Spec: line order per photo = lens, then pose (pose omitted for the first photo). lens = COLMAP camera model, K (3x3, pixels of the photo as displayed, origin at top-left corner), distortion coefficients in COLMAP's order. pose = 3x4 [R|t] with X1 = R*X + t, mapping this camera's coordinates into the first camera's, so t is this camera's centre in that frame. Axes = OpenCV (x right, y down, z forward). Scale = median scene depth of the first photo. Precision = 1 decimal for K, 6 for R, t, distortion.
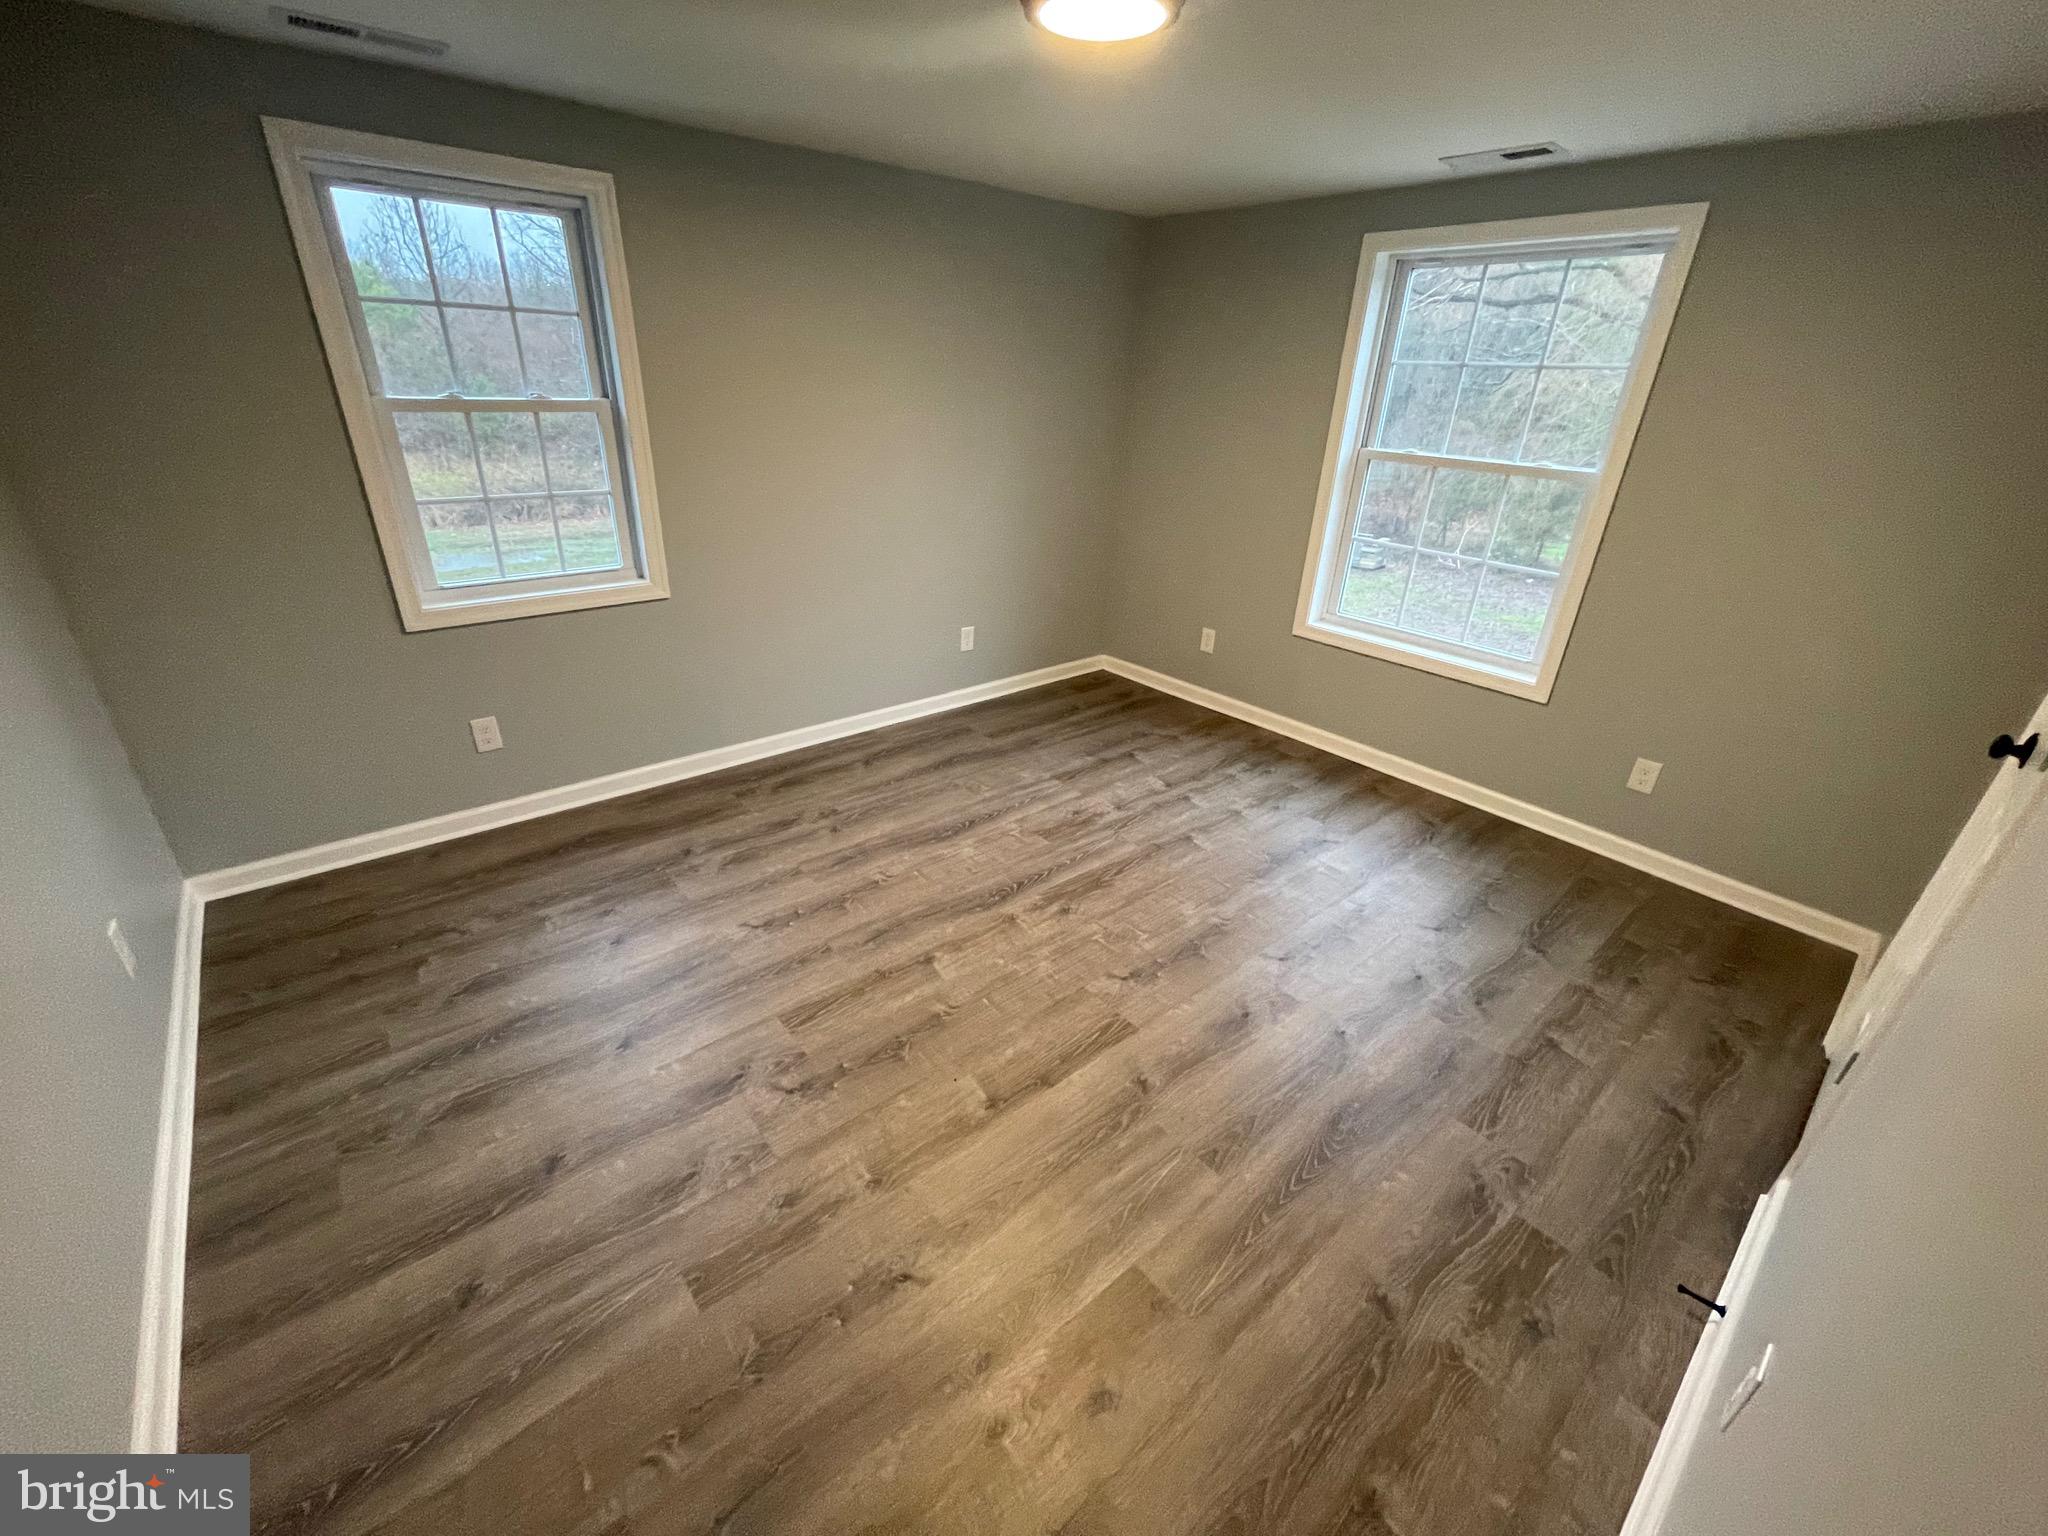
lens RADIAL K [[840.9, 0, 1011.2], [0, 840.9, 779.5], [0, 0, 1]] dist [-0.004019, -0.000191]
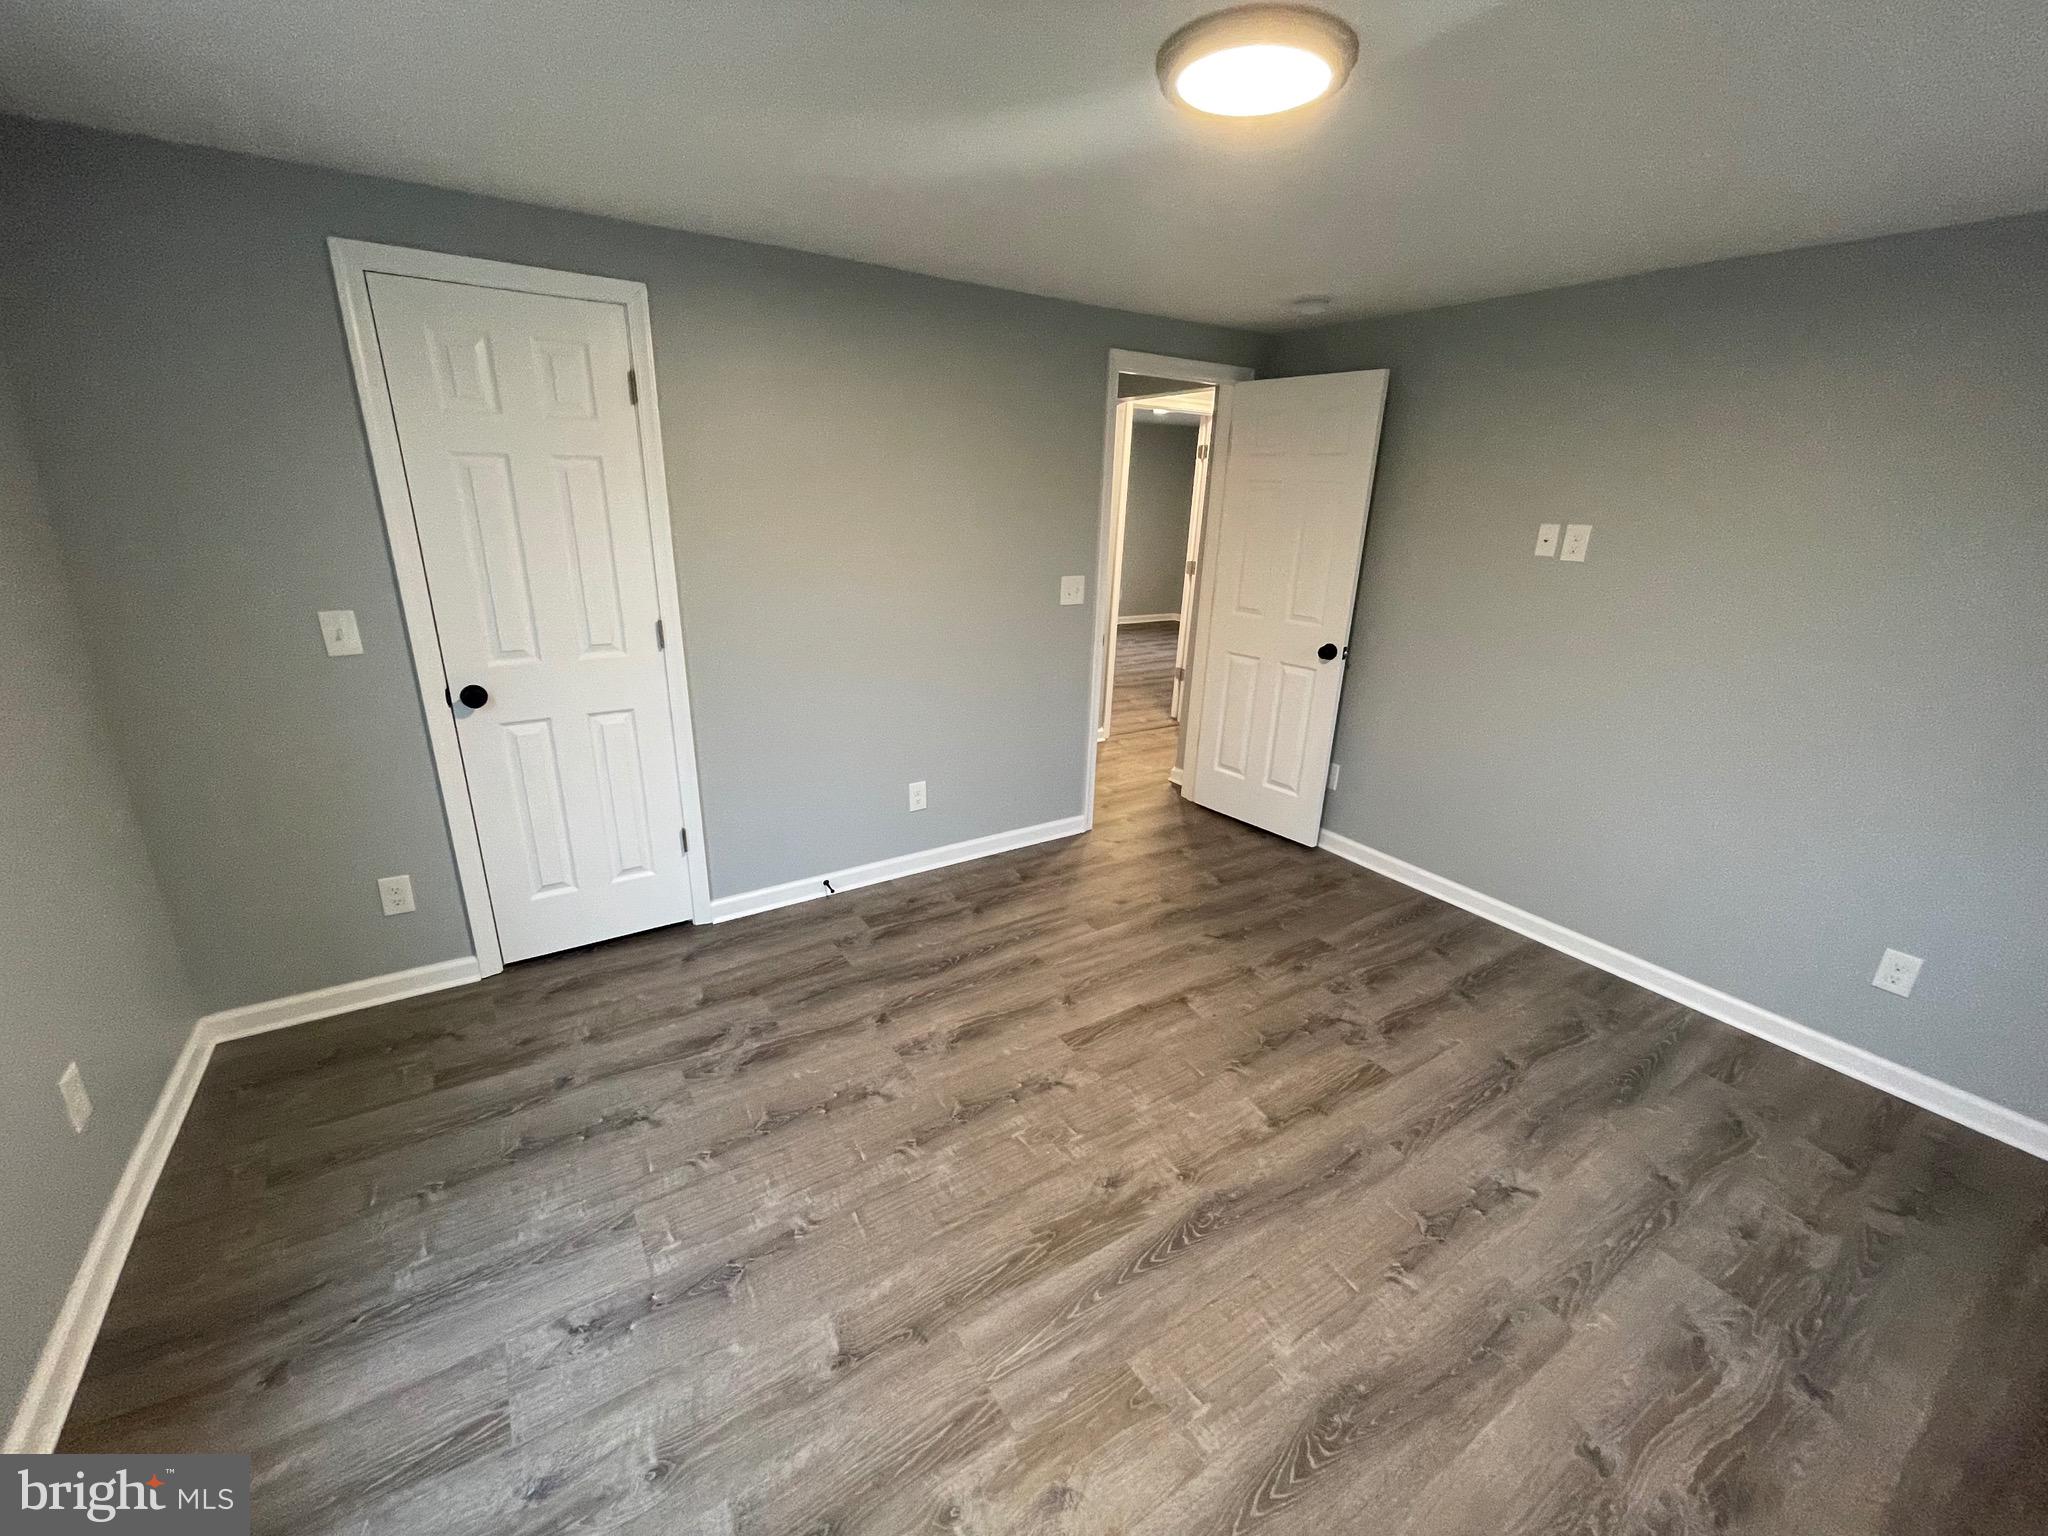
lens RADIAL K [[840.9, 0, 1011.2], [0, 840.9, 779.5], [0, 0, 1]] dist [-0.004019, -0.000191]
pose [[-0.990300, -0.103406, 0.092802, 0.129753], [-0.006224, 0.700263, 0.713858, -0.661307], [-0.138803, 0.706356, -0.694114, 1.373150]]
